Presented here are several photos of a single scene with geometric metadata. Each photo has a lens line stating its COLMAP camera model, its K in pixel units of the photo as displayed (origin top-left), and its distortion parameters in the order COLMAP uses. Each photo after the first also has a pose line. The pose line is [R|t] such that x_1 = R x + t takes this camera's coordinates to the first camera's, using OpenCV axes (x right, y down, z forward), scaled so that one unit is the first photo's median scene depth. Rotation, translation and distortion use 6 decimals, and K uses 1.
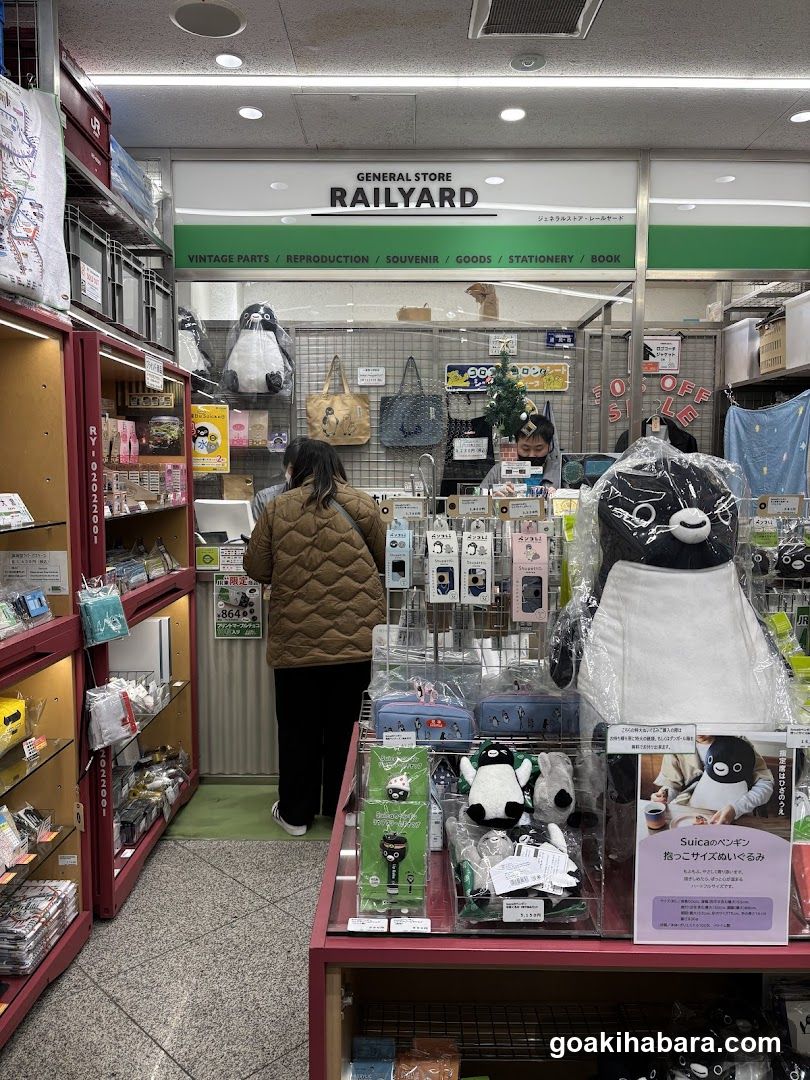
lens RADIAL K [[806.2, 0, 401.3], [0, 806.2, 544.6], [0, 0, 1]] dist [0.025765, -0.007102]
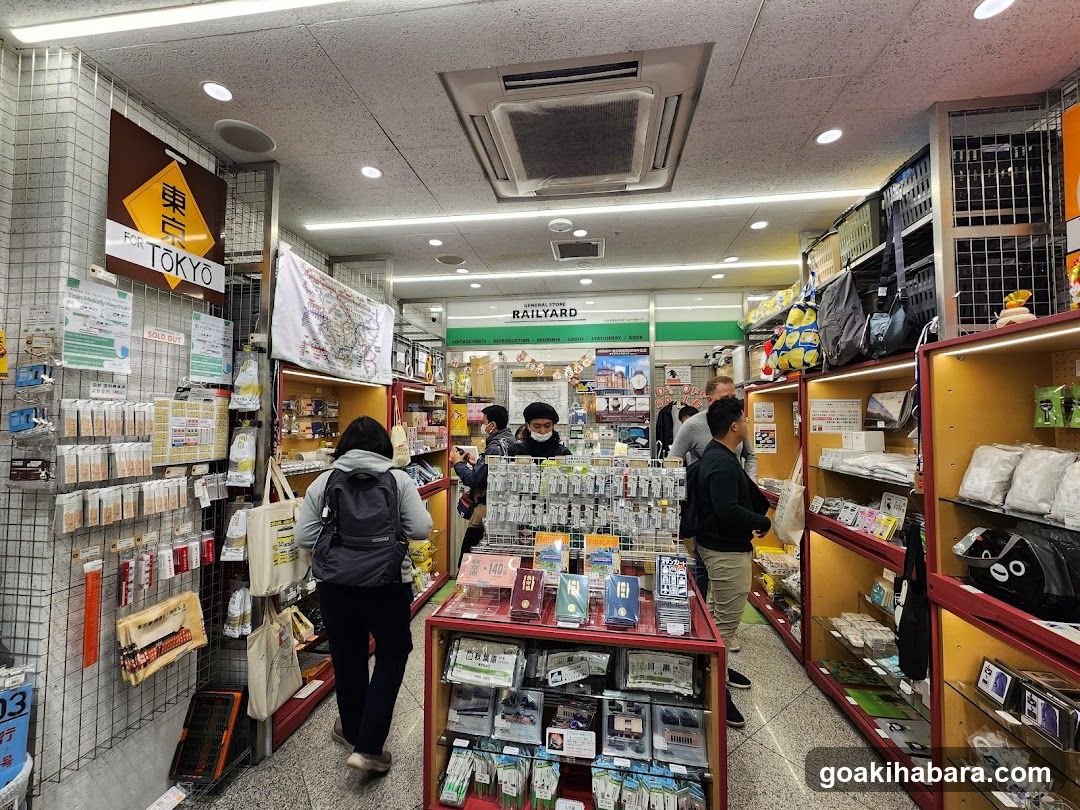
lens RADIAL K [[447.2, 0, 543.3], [0, 447.2, 398.6], [0, 0, 1]] dist [0.015916, 0.001033]
pose [[0.990380, -0.007960, -0.138142, 0.170690], [-0.011731, 0.989919, -0.141147, -0.015870], [0.137873, 0.141410, 0.980303, -0.195350]]
